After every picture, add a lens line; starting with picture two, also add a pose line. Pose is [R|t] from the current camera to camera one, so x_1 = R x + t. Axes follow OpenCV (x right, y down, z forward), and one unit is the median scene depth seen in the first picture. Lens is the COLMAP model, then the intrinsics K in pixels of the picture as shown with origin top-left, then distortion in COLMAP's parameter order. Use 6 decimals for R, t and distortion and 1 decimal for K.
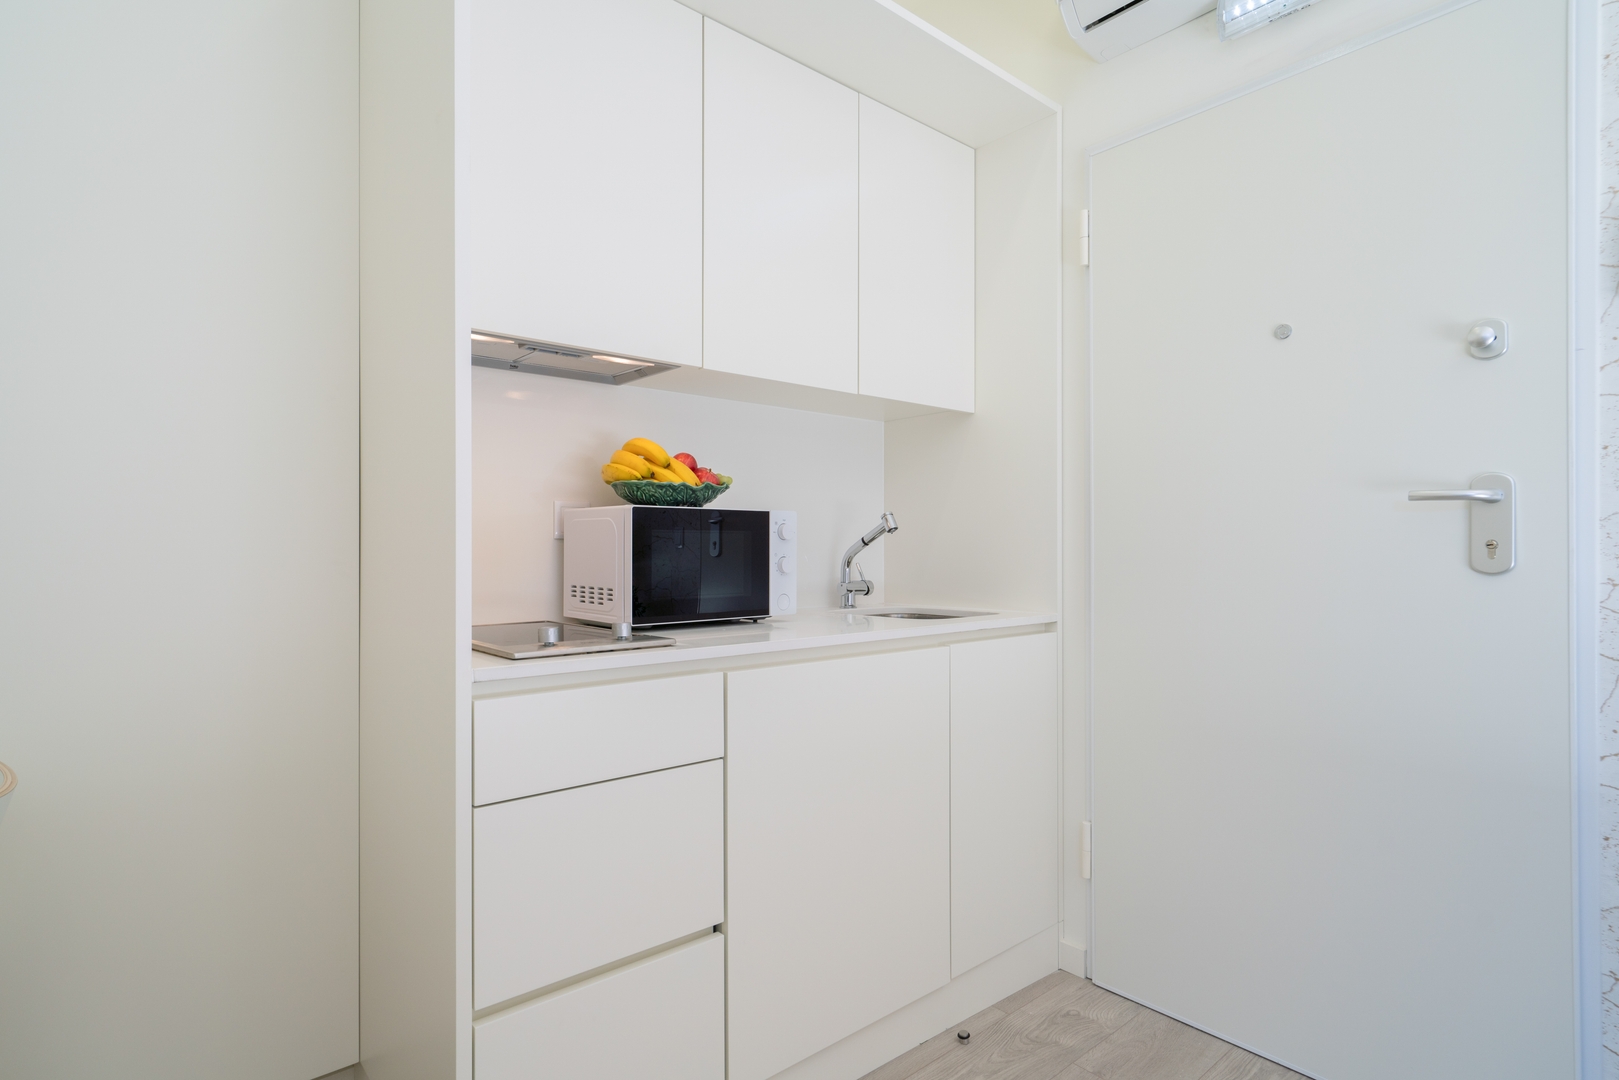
lens RADIAL K [[857.3, 0, 803.0], [0, 857.3, 558.5], [0, 0, 1]] dist [0.000659, 0.000199]
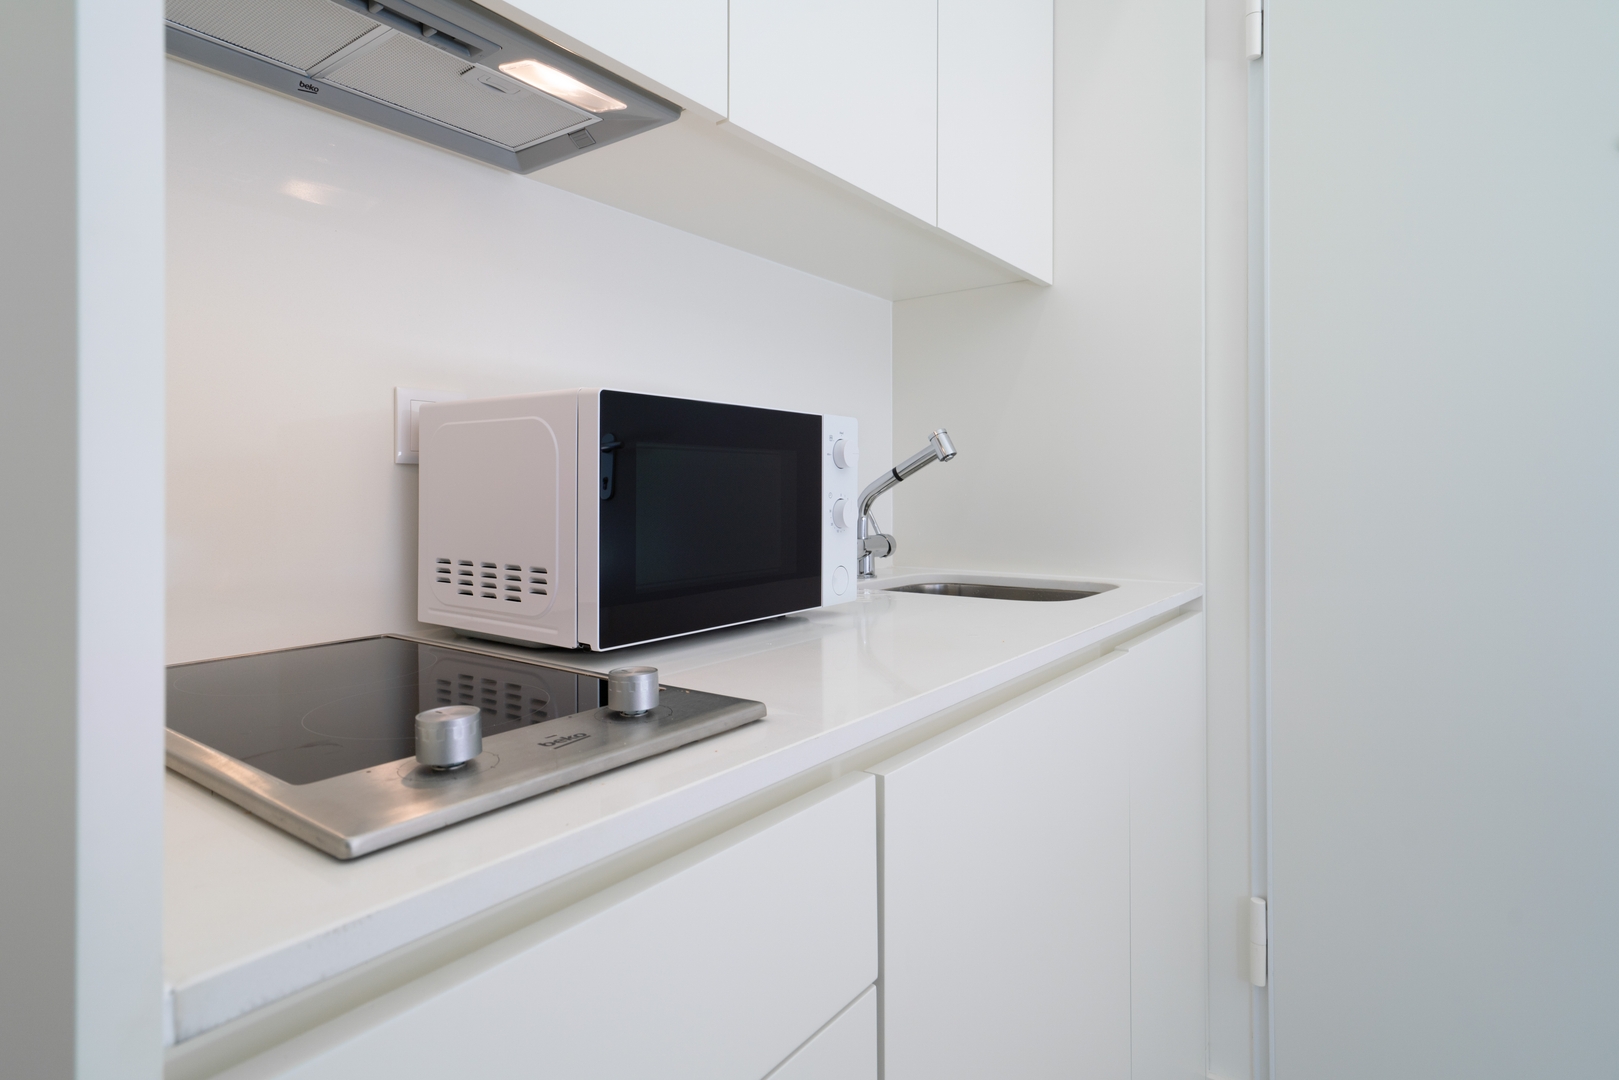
lens RADIAL K [[868.0, 0, 808.2], [0, 868.0, 501.2], [0, 0, 1]] dist [0.002204, 0.000417]
pose [[0.975455, -0.002548, 0.220185, -0.170548], [0.002415, 0.999997, 0.000876, -0.001278], [-0.220186, -0.000323, 0.975458, 0.465111]]
